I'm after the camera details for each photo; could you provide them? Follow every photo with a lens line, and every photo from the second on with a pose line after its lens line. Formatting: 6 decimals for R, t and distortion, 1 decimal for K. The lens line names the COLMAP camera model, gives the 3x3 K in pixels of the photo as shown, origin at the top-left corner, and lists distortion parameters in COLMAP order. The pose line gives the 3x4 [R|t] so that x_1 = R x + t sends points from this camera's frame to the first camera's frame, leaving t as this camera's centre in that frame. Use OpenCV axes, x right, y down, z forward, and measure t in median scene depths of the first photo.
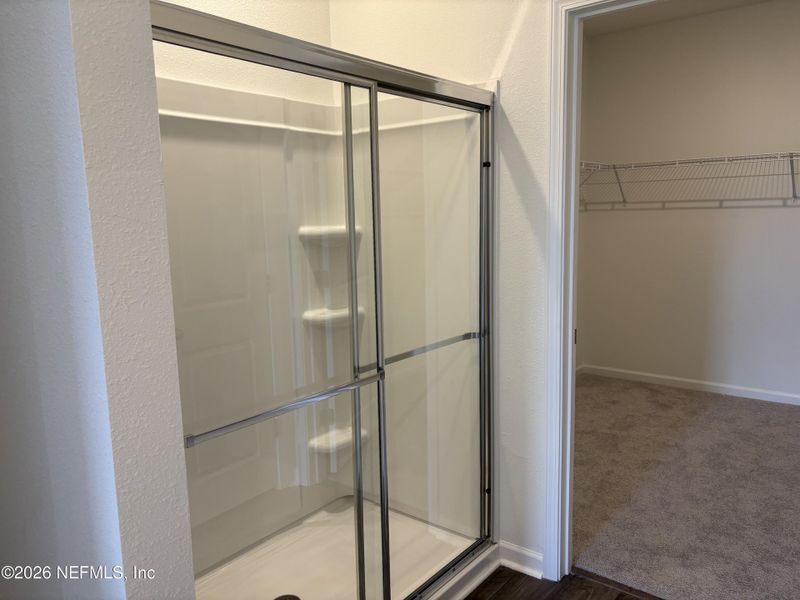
lens RADIAL K [[615.8, 0, 400.0], [0, 615.8, 300.0], [0, 0, 1]] dist [0.000904, -0.005655]
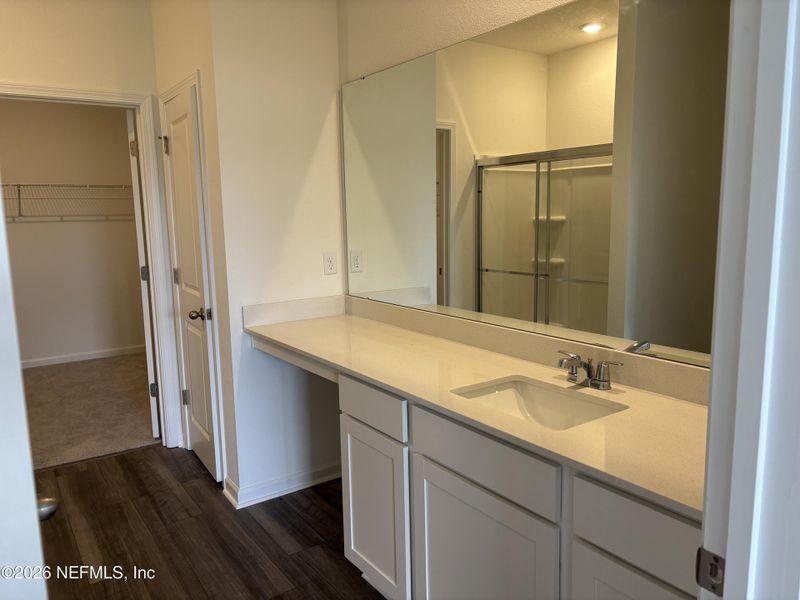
lens RADIAL K [[615.8, 0, 400.0], [0, 615.8, 300.0], [0, 0, 1]] dist [0.000904, -0.005655]
pose [[0.277591, -0.118236, 0.953396, -0.676513], [0.149155, 0.985668, 0.078810, 0.053818], [-0.949050, 0.120327, 0.291248, -0.264774]]
